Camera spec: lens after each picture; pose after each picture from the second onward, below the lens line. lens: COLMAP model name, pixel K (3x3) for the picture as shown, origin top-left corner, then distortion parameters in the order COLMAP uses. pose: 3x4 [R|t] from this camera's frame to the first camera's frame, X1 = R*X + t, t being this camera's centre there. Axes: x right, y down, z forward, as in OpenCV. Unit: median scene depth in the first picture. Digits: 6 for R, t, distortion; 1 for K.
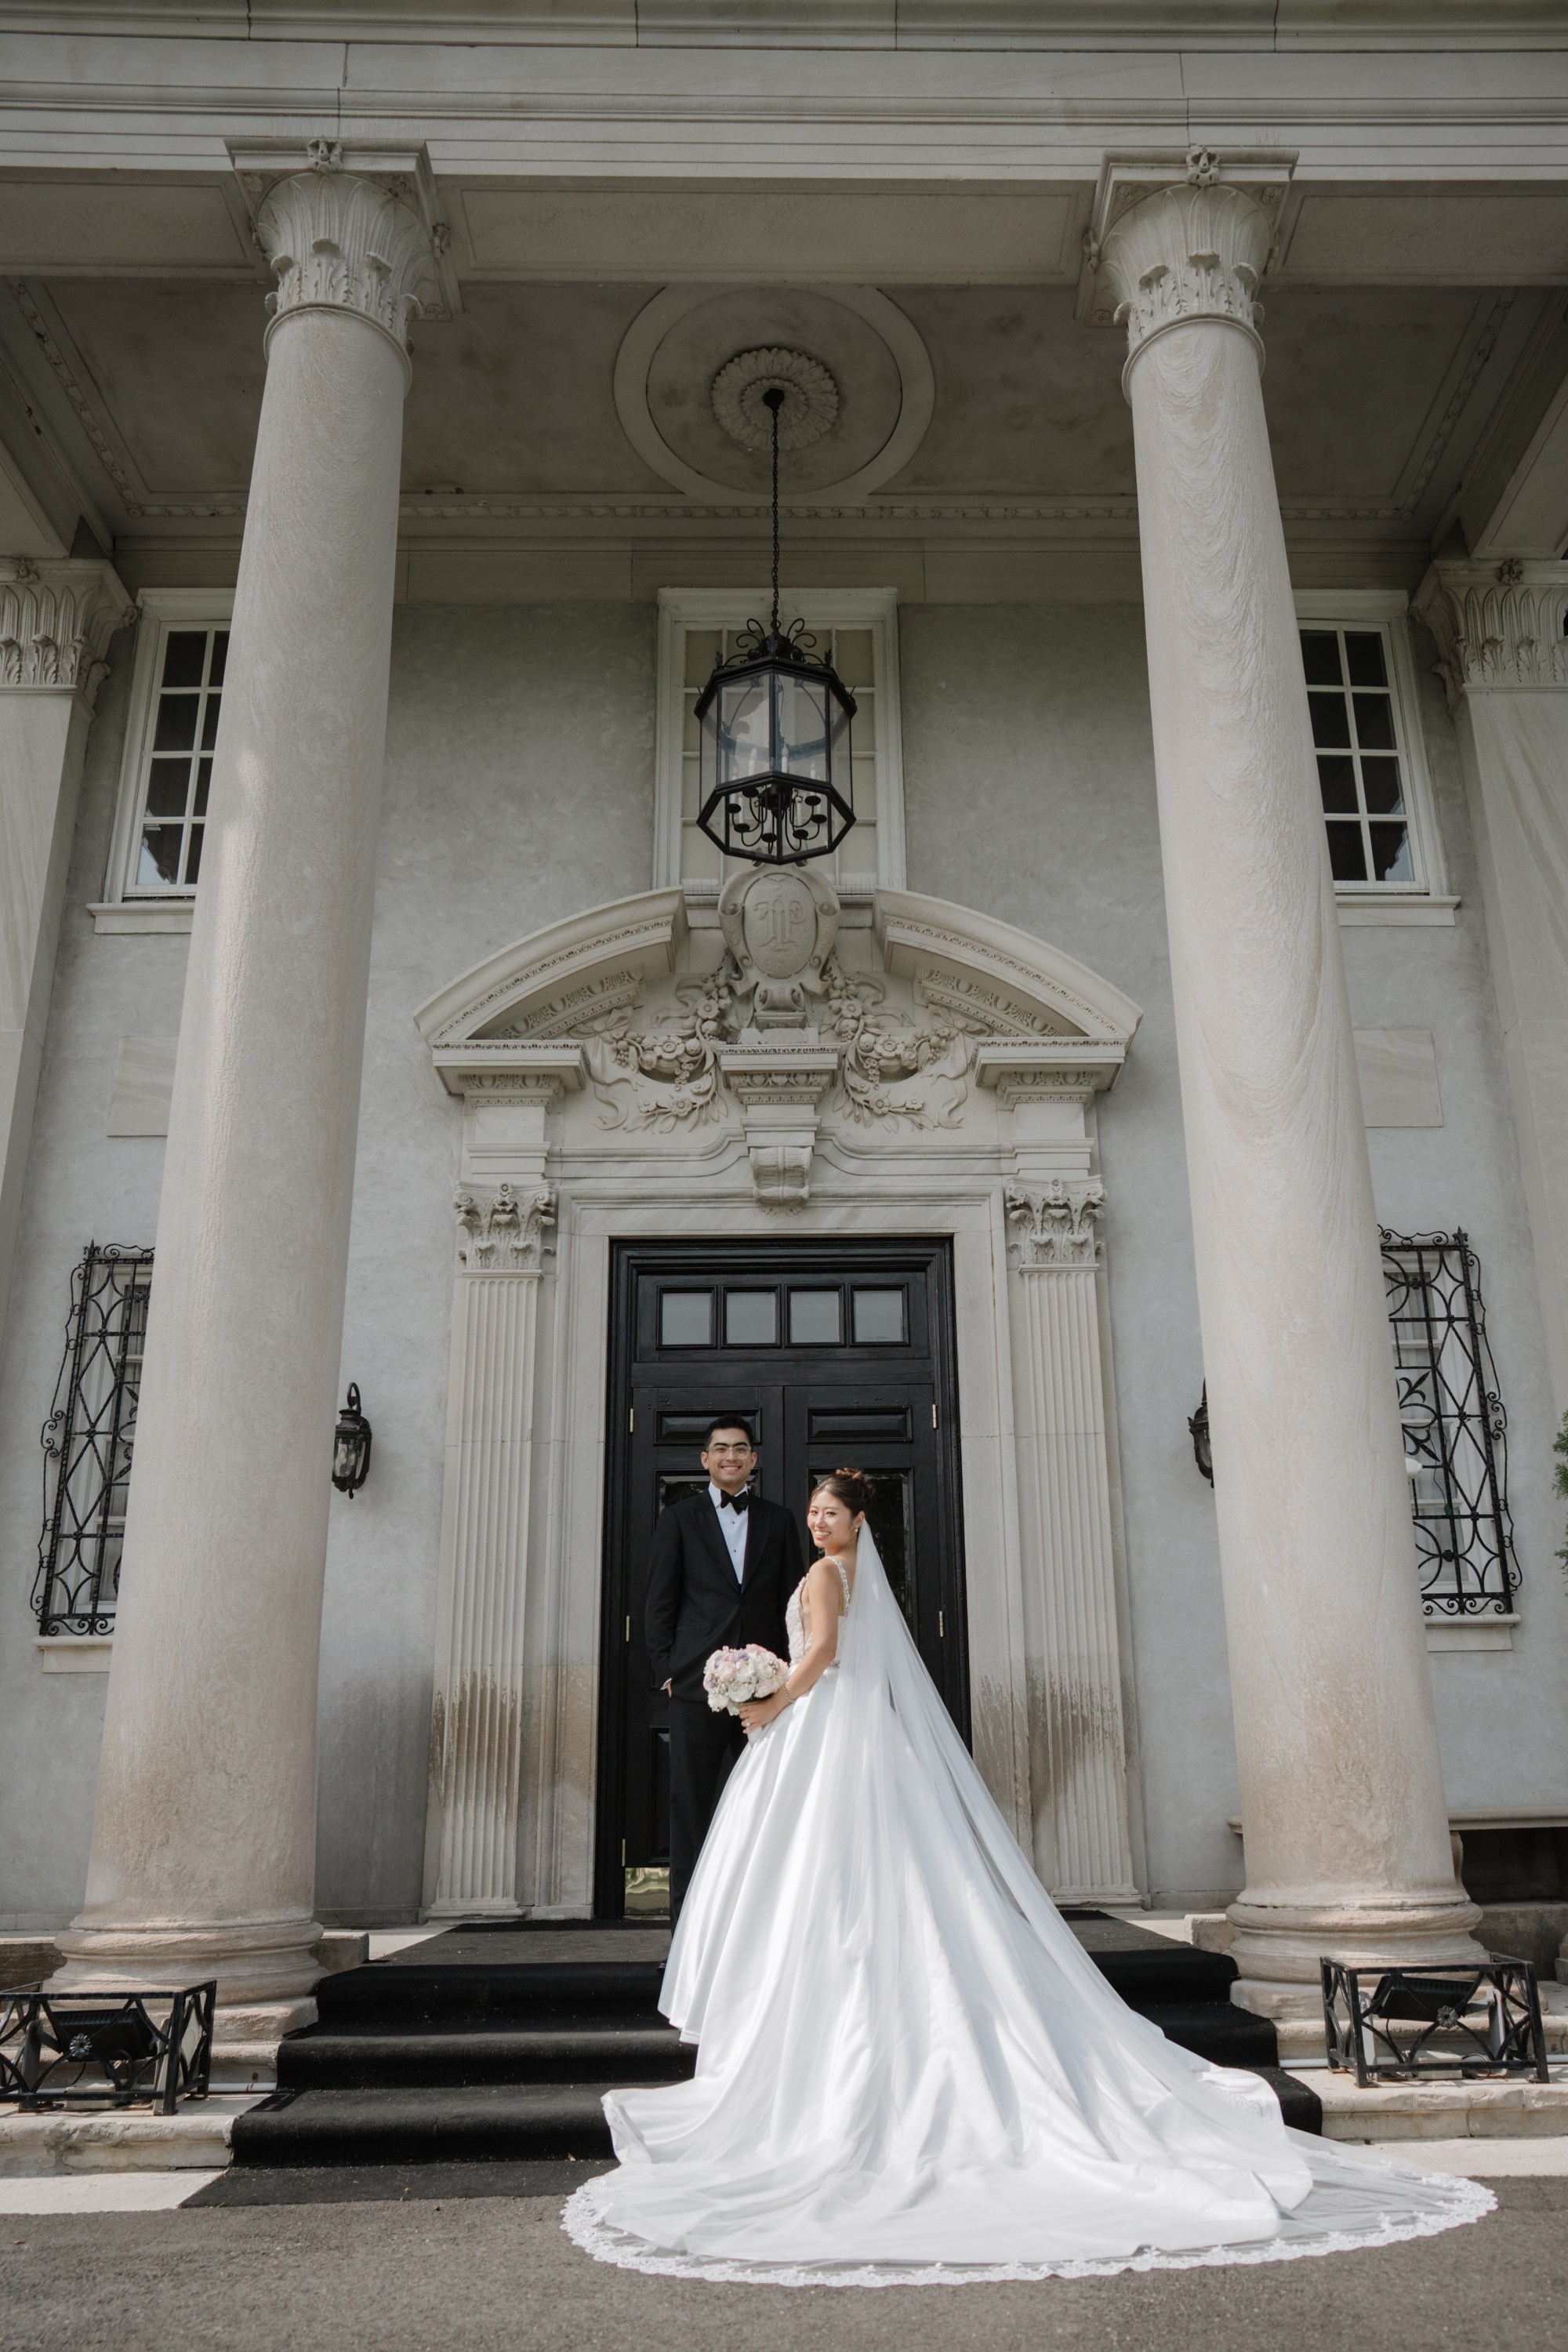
lens RADIAL K [[1665.7, 0, 852.2], [0, 1665.7, 1281.1], [0, 0, 1]] dist [-0.050381, 0.059777]
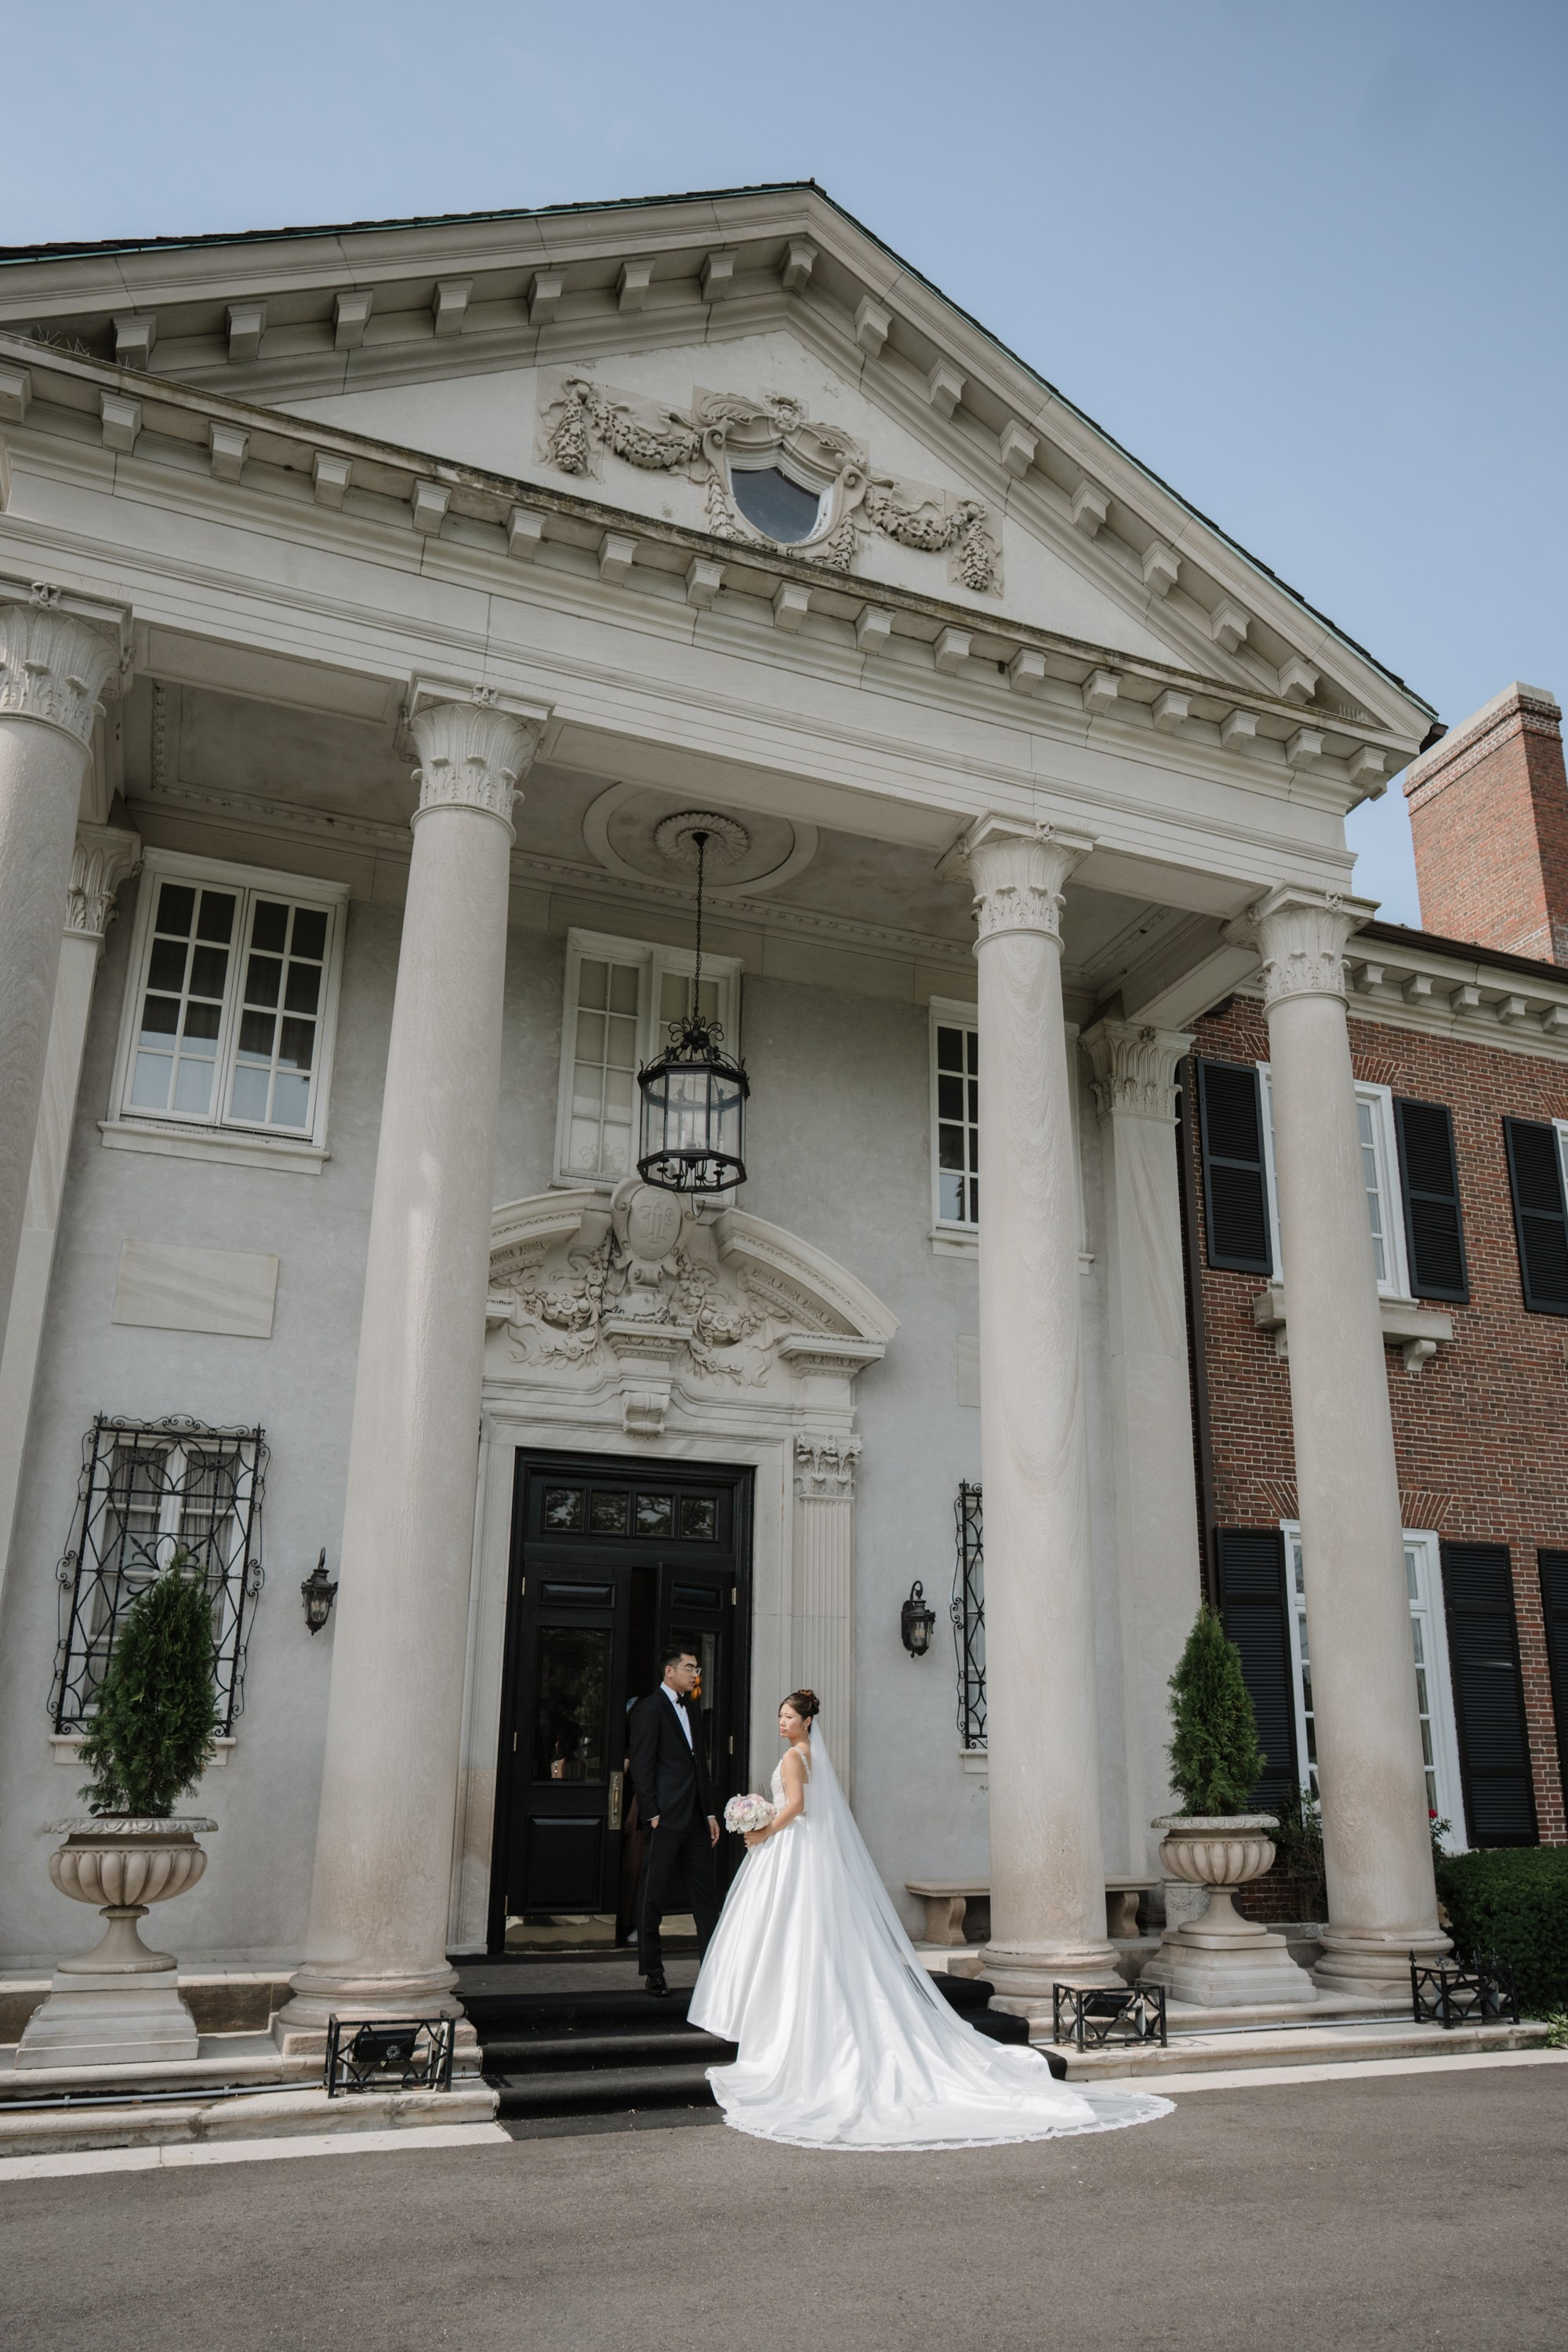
lens RADIAL K [[1665.7, 0, 839.8], [0, 1665.7, 1278.4], [0, 0, 1]] dist [-0.050381, 0.059777]
pose [[0.934822, 0.123704, 0.332873, -0.365750], [-0.125444, 0.991966, -0.016348, -0.172720], [-0.332221, -0.026475, 0.942830, -0.354489]]
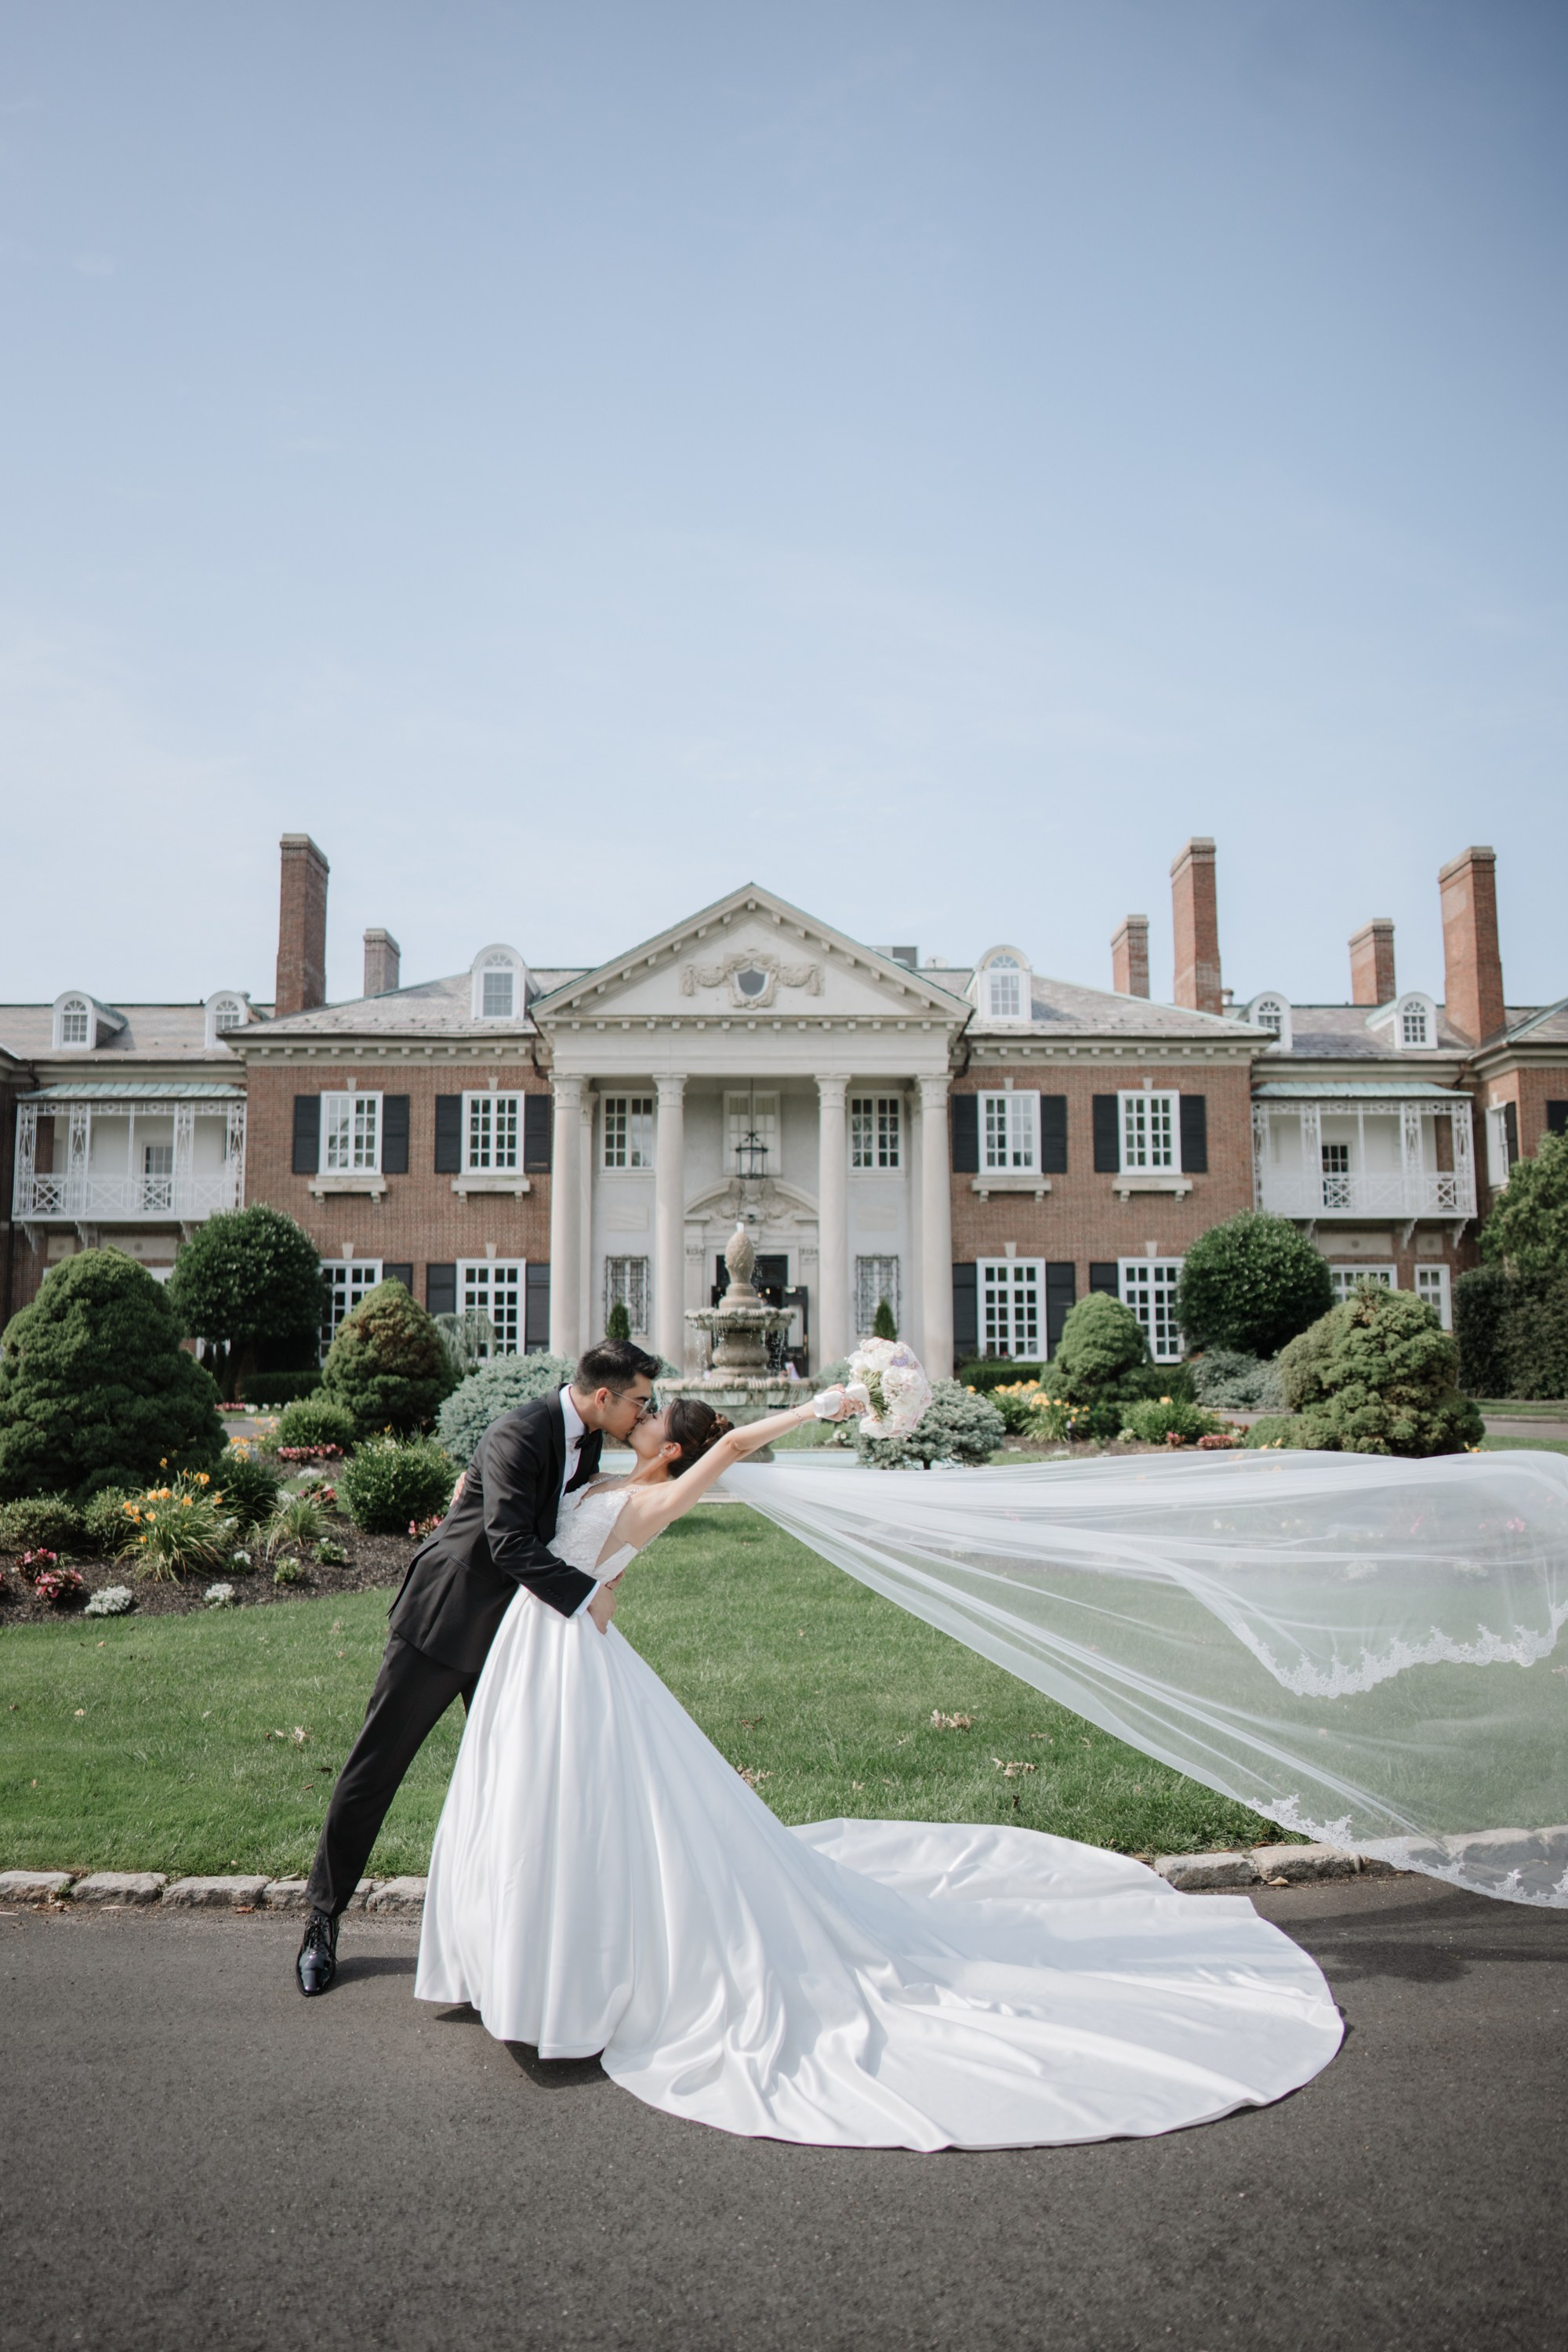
lens RADIAL K [[1665.7, 0, 801.3], [0, 1665.7, 1199.5], [0, 0, 1]] dist [-0.050381, 0.059777]
pose [[0.999905, 0.013817, -0.000116, 0.097186], [-0.013513, 0.979554, 0.200728, -1.142911], [0.002887, -0.200707, 0.979647, -3.641921]]
